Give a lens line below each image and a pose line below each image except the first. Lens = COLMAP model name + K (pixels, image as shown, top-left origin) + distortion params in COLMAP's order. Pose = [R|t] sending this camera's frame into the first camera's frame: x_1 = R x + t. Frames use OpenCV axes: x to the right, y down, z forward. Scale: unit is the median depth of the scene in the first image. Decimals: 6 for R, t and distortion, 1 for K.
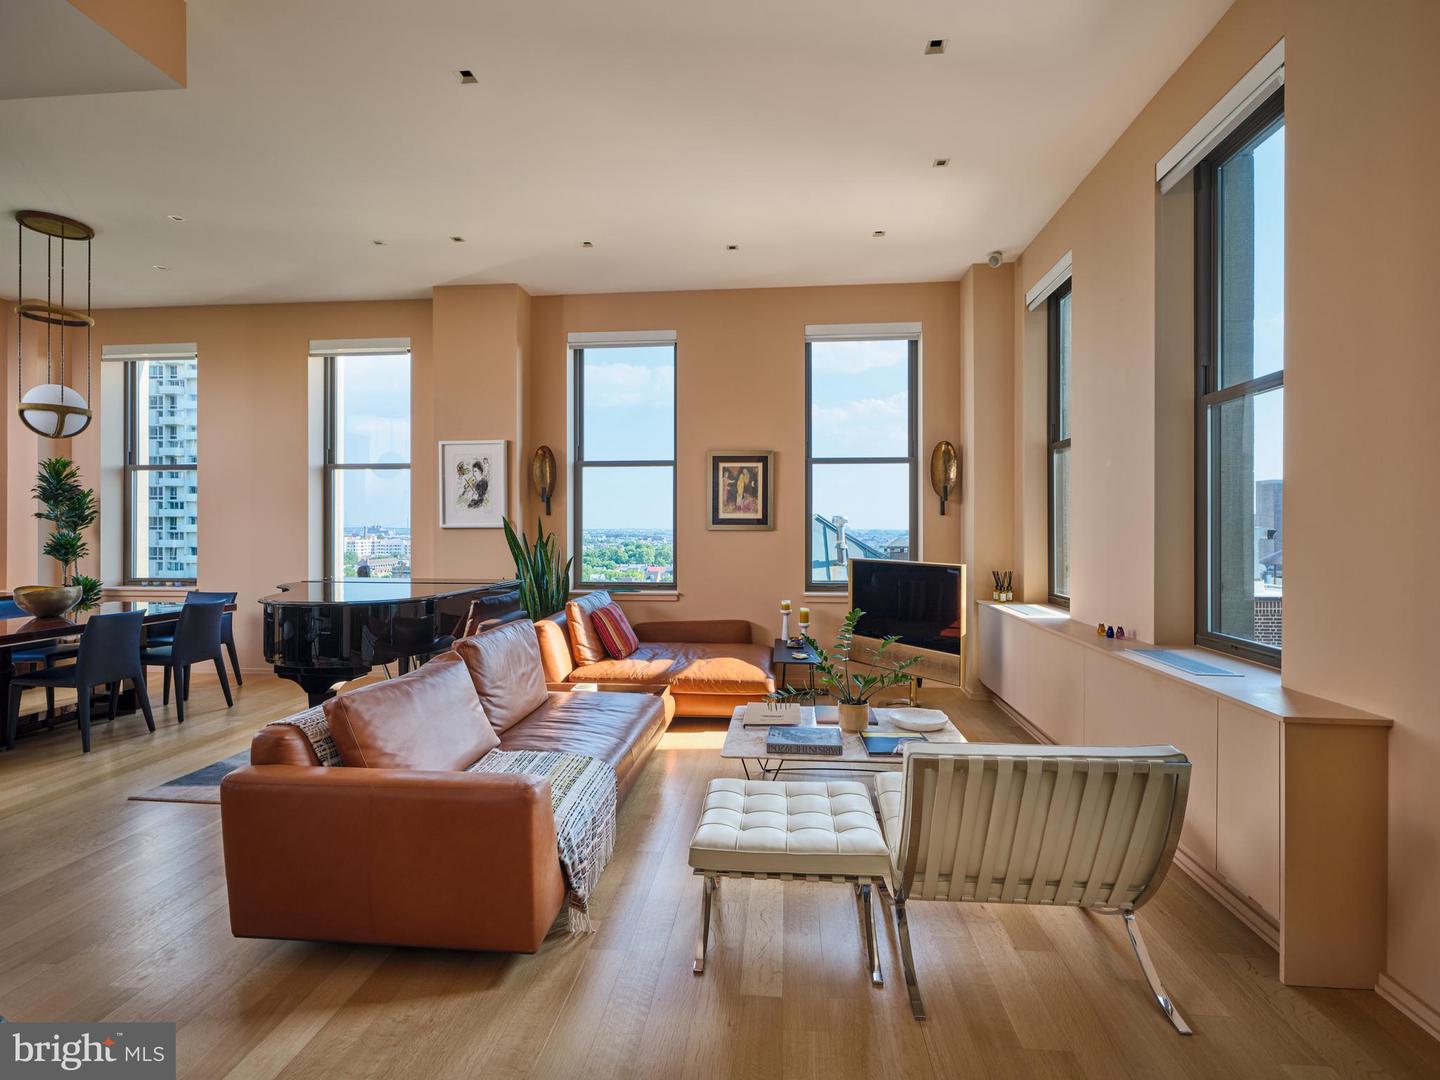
lens RADIAL K [[668.8, 0, 703.0], [0, 668.8, 527.3], [0, 0, 1]] dist [-0.000858, 0.000955]
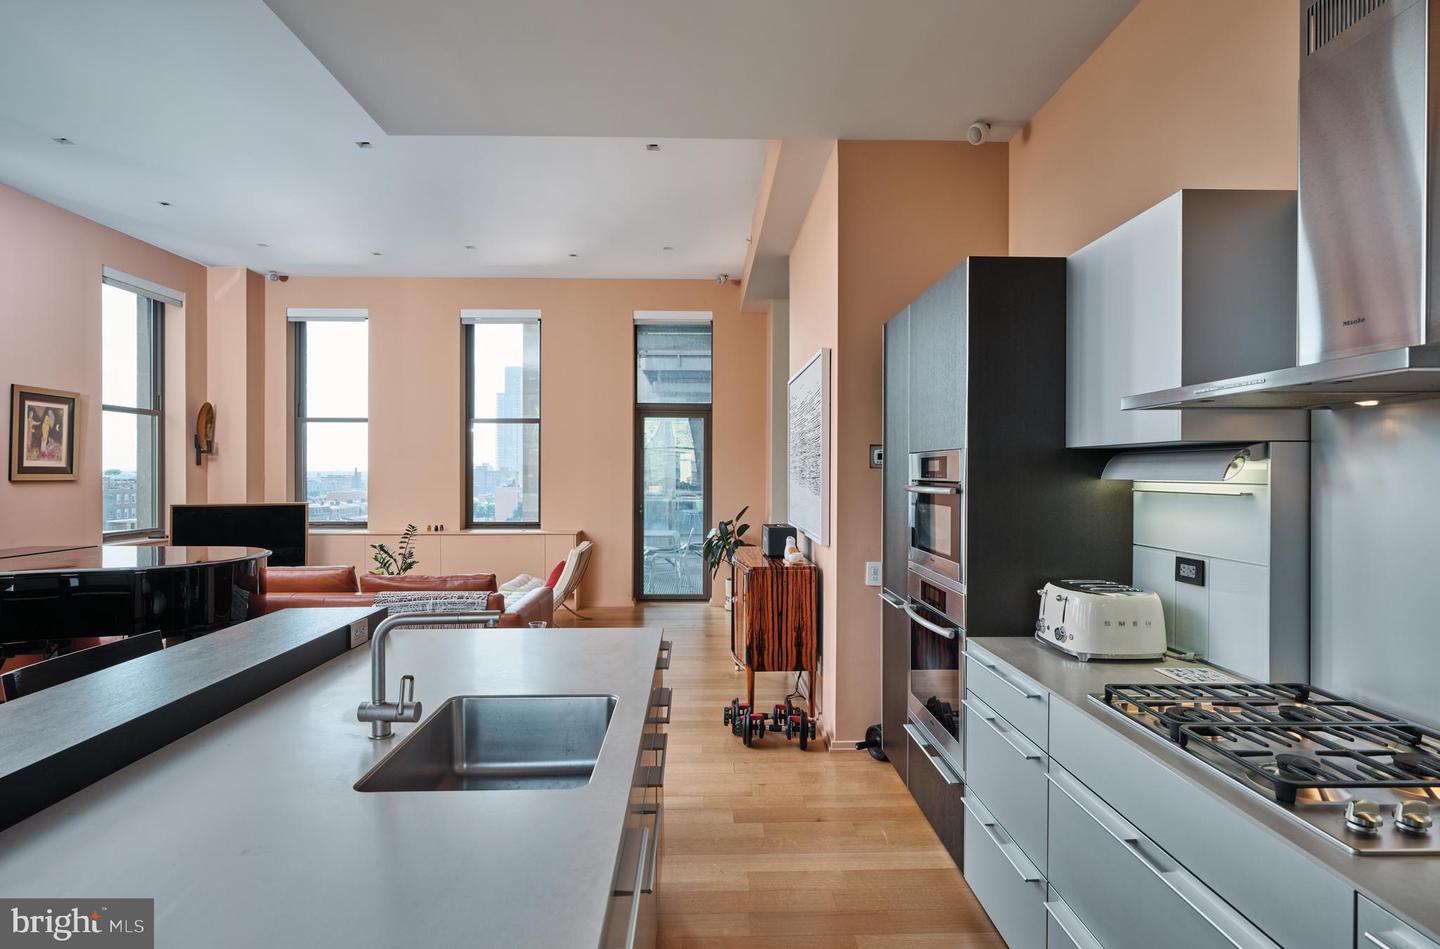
lens RADIAL K [[744.3, 0, 718.7], [0, 744.3, 475.8], [0, 0, 1]] dist [-0.006430, -0.001547]
pose [[-0.113999, -0.005951, 0.993463, -1.003229], [-0.001983, 0.999981, 0.005763, -0.008590], [-0.993479, -0.001313, -0.114009, 0.244276]]
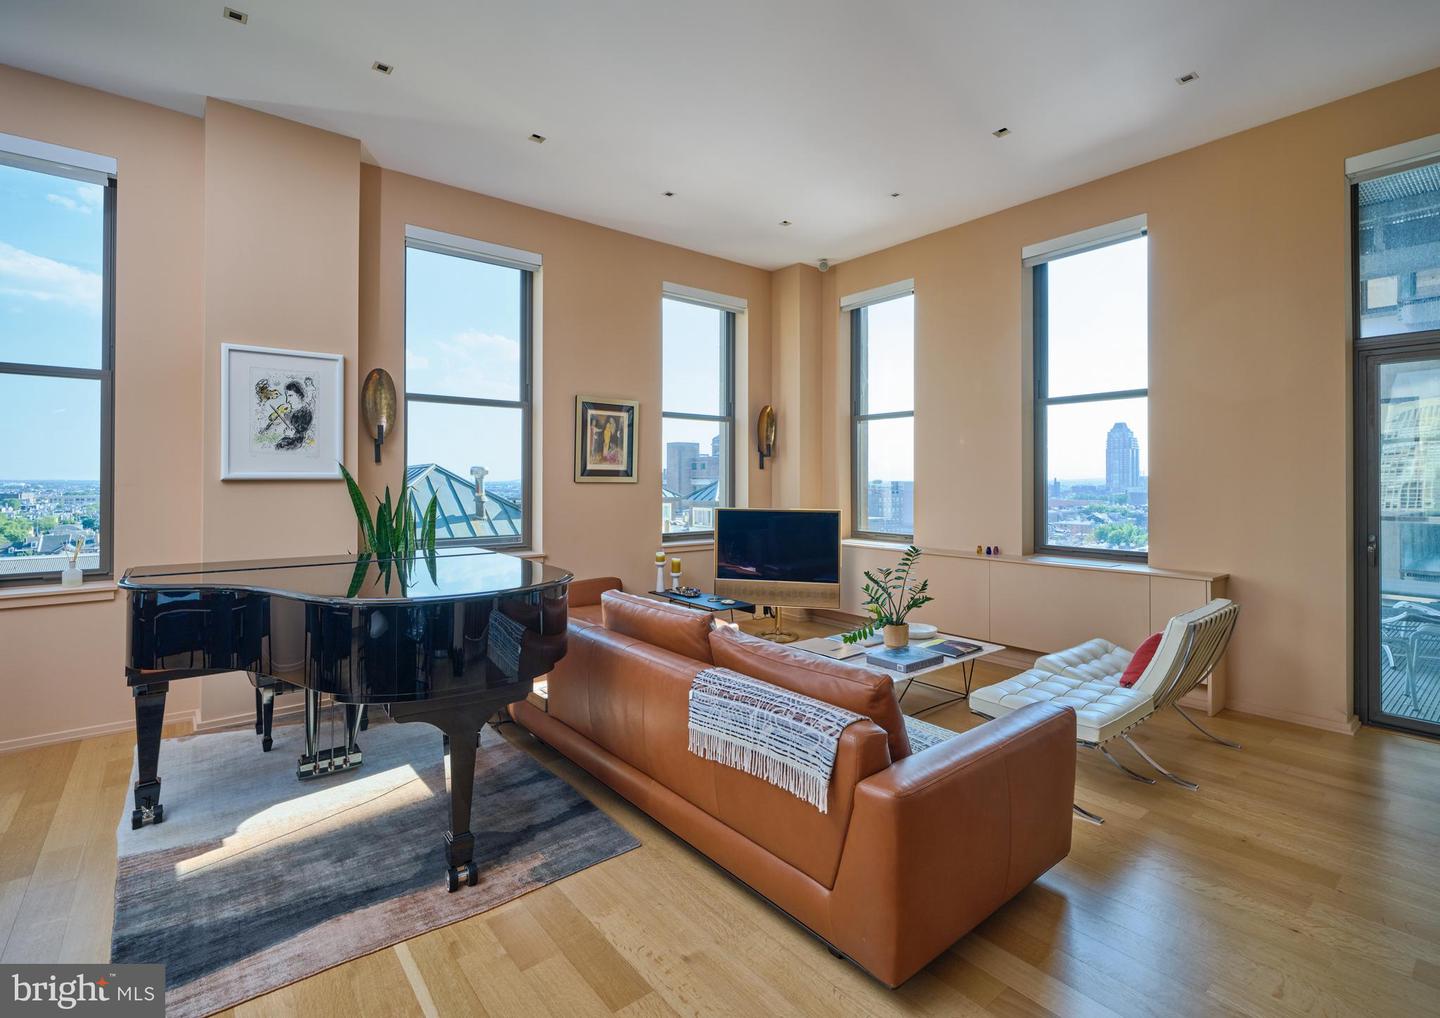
lens RADIAL K [[683.5, 0, 718.2], [0, 683.5, 473.8], [0, 0, 1]] dist [0.003102, 0.000306]
pose [[0.707995, 0.007234, 0.706180, -0.519789], [-0.002187, 0.999965, -0.008051, -0.000163], [-0.706214, 0.004156, 0.707986, 0.204996]]
